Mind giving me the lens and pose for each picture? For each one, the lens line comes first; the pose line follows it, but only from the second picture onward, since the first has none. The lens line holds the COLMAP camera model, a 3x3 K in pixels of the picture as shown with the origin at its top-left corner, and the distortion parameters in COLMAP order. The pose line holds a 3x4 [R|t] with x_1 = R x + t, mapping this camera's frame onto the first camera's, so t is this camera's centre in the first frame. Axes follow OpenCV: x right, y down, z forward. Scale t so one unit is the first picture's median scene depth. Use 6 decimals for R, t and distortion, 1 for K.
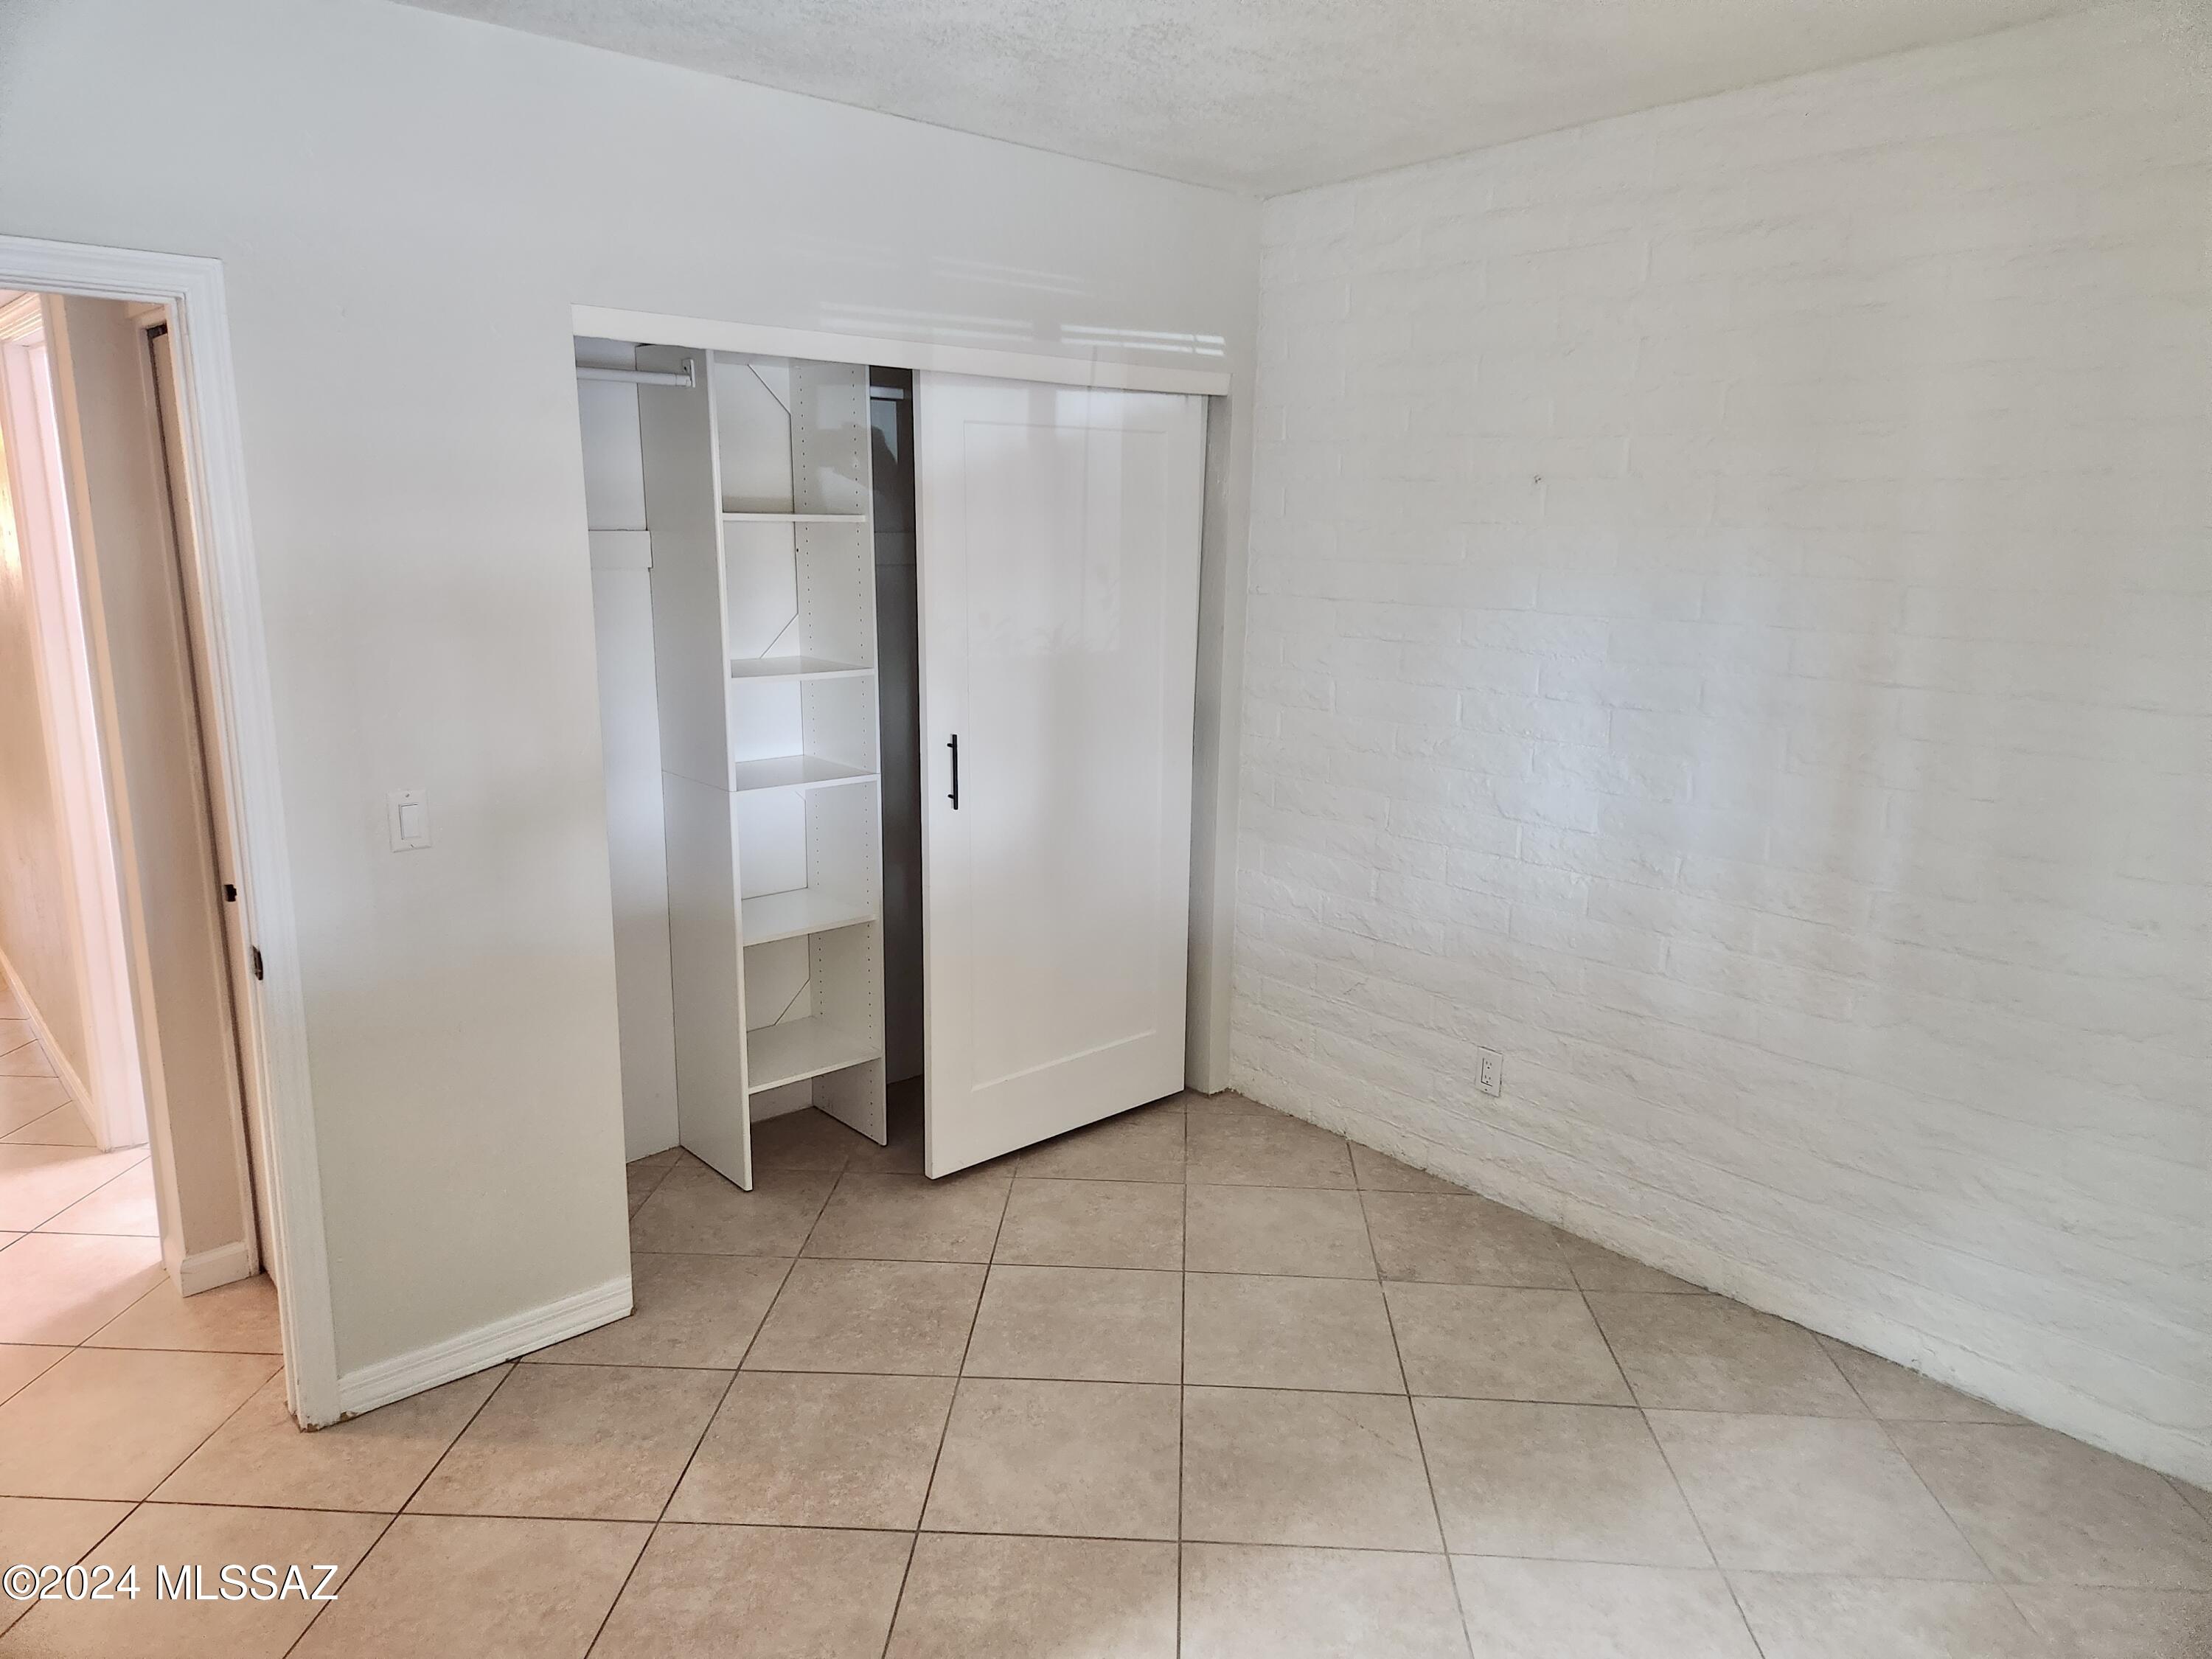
lens RADIAL K [[1486.3, 0, 1128.3], [0, 1486.3, 811.1], [0, 0, 1]] dist [0.077842, -0.061314]
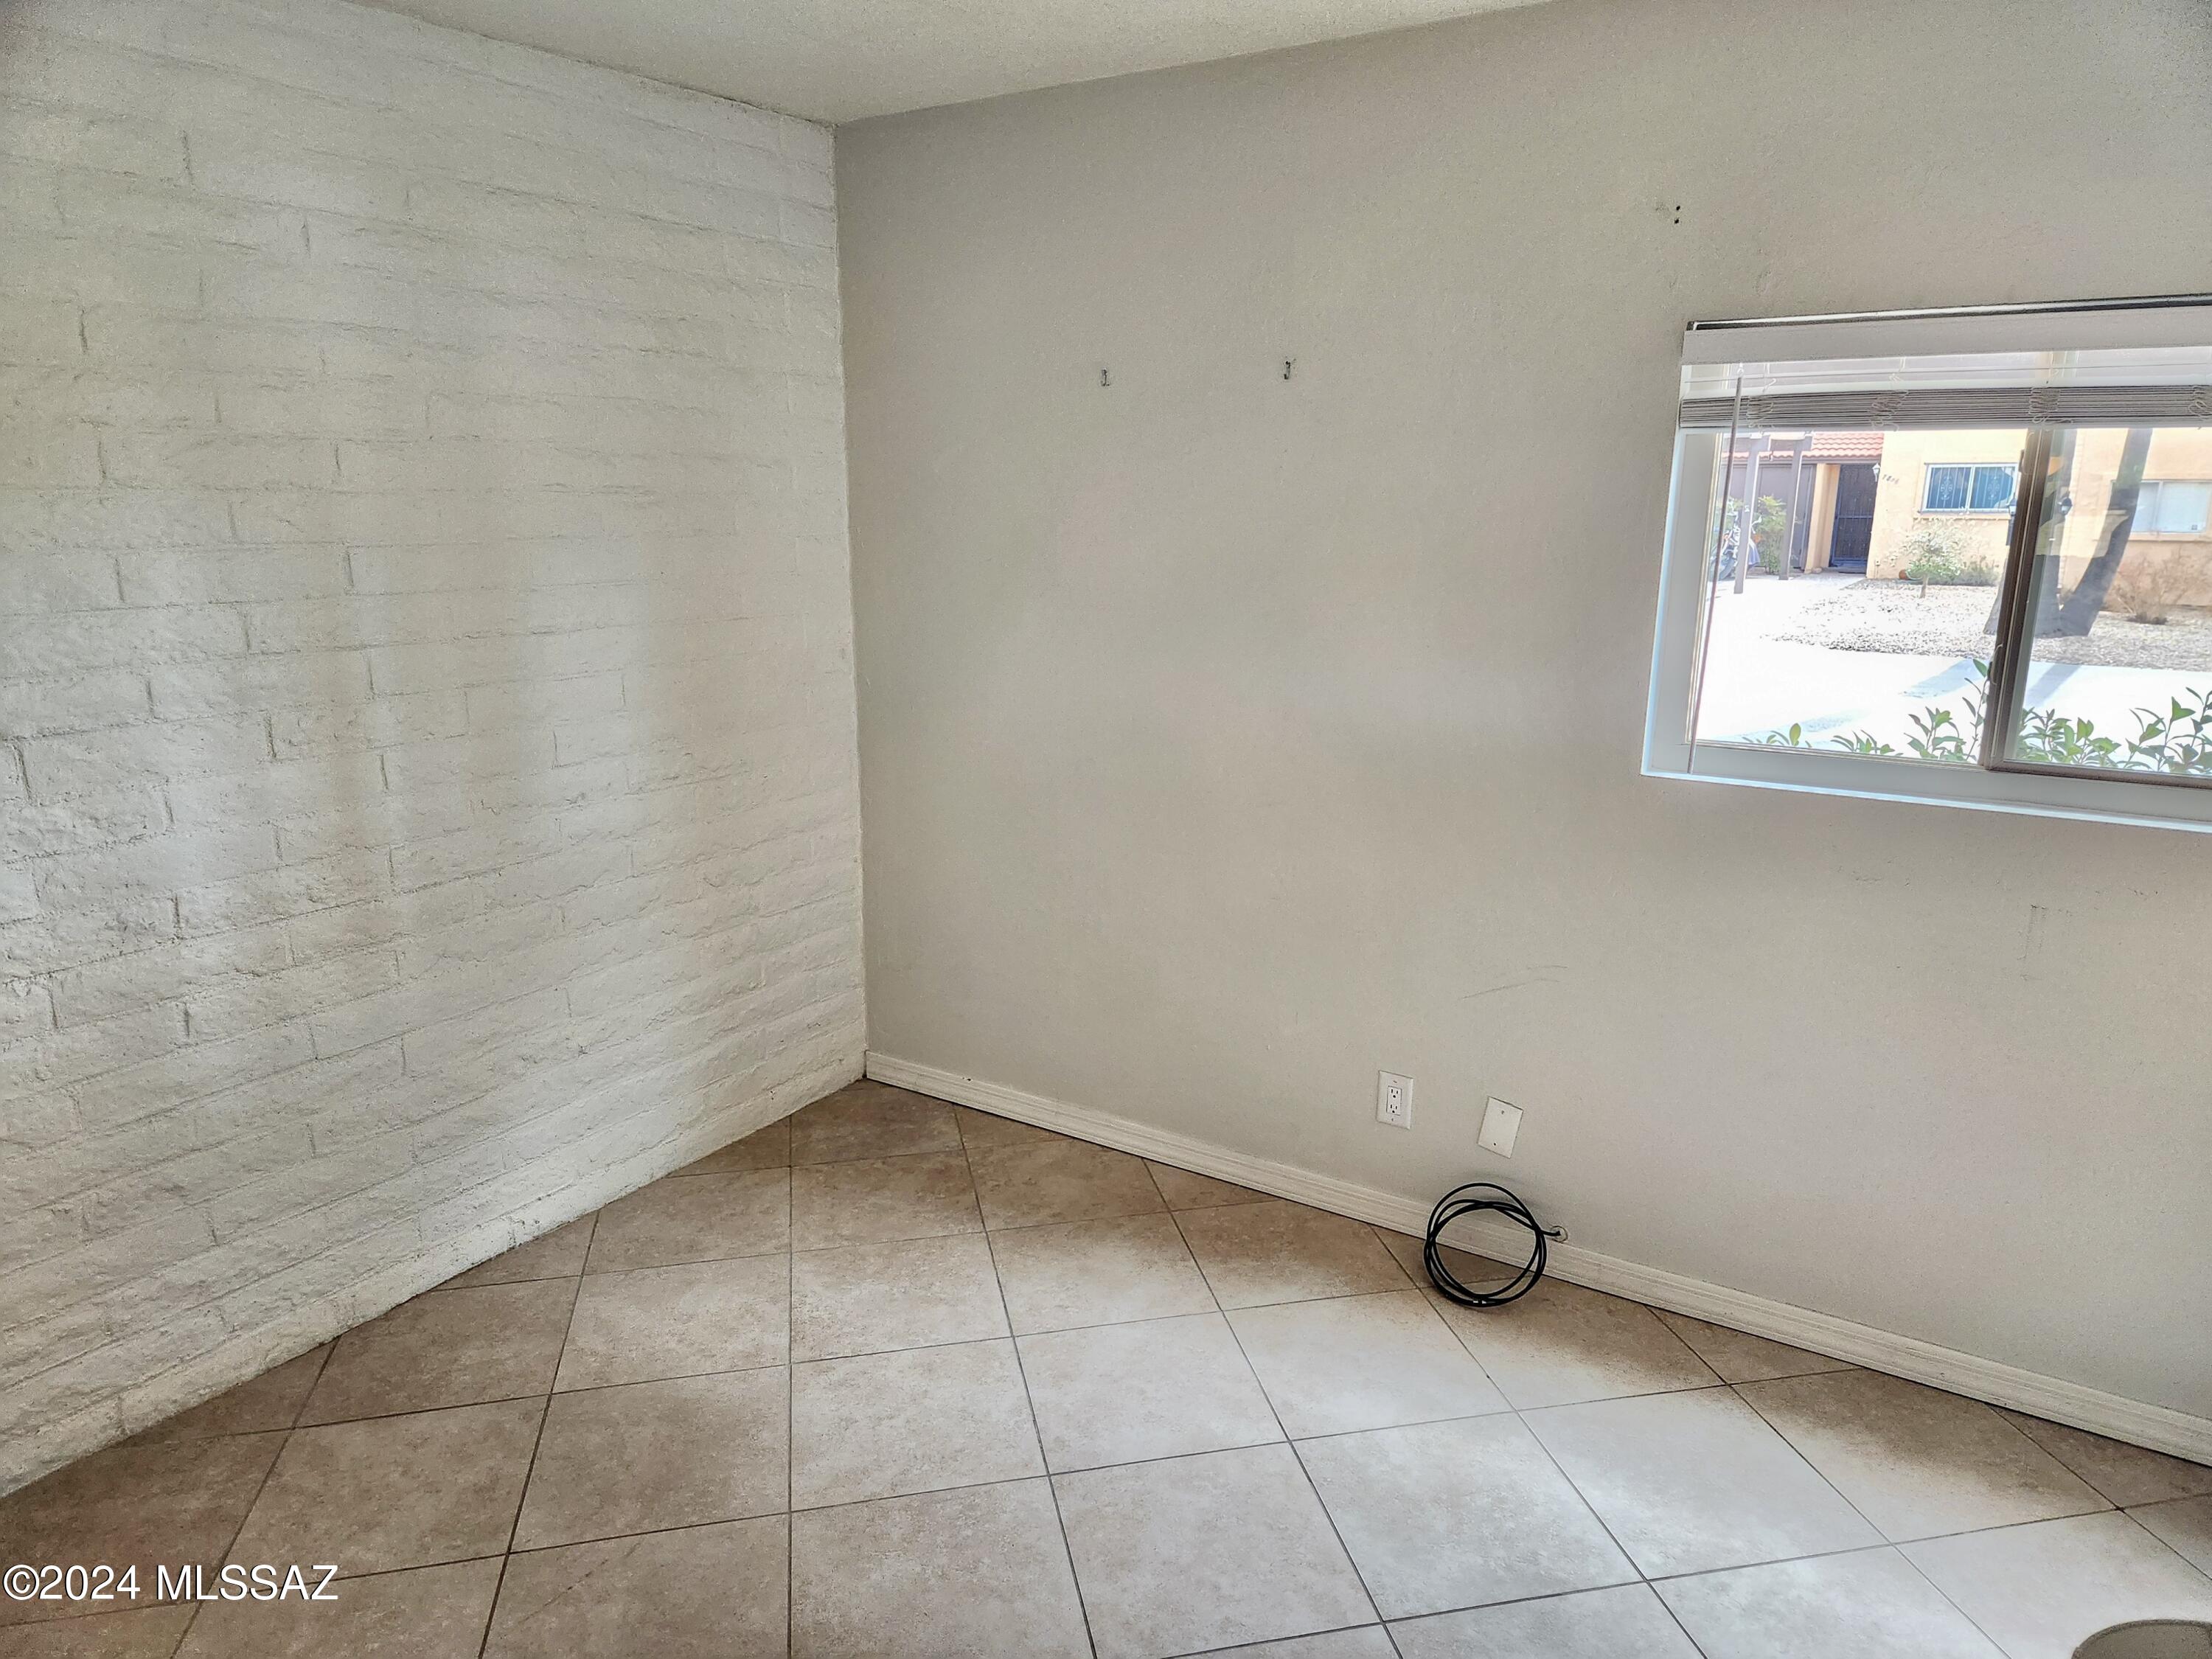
lens RADIAL K [[1486.3, 0, 1125.2], [0, 1486.3, 843.0], [0, 0, 1]] dist [0.077842, -0.061314]
pose [[-0.270023, -0.238904, 0.932745, -0.562913], [0.179294, 0.939310, 0.292490, -0.154591], [-0.946013, 0.246214, -0.210801, 0.721911]]
